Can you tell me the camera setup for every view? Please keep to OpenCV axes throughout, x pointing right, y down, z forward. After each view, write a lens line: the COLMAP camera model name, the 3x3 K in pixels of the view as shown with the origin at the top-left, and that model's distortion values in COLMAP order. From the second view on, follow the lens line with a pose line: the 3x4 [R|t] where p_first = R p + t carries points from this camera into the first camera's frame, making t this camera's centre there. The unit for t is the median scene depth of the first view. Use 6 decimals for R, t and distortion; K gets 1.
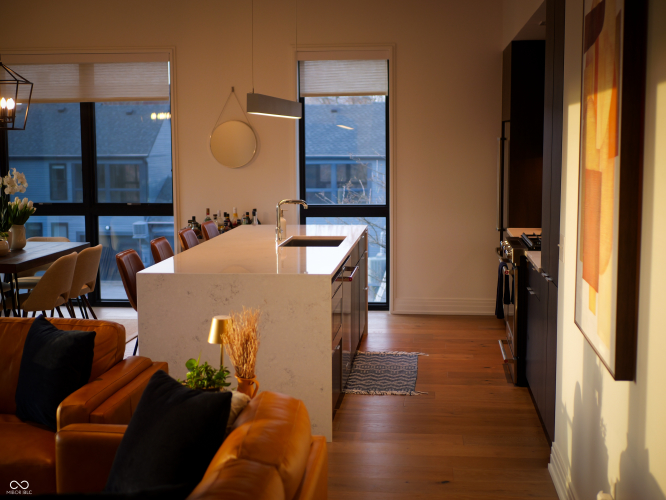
lens RADIAL K [[976.1, 0, 332.4], [0, 976.1, 247.4], [0, 0, 1]] dist [0.045532, 0.000000]
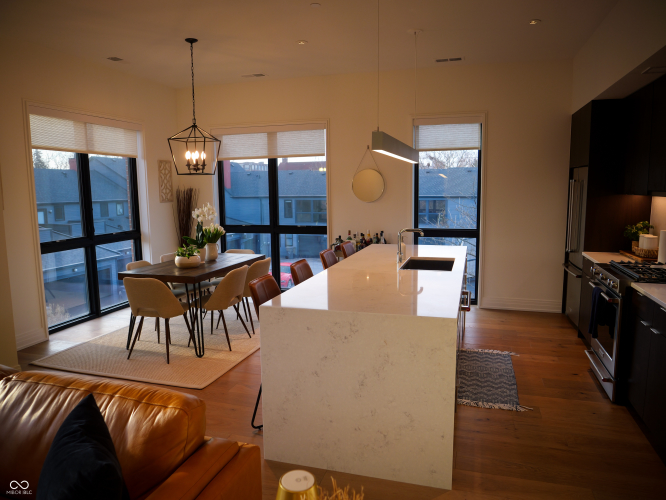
lens RADIAL K [[475.5, 0, 339.0], [0, 475.5, 251.4], [0, 0, 1]] dist [-0.045994, 0.010621]
pose [[0.984228, 0.020423, -0.175722, -0.020643], [-0.016441, 0.999575, 0.024089, -0.027586], [0.176139, -0.020820, 0.984145, 0.332068]]
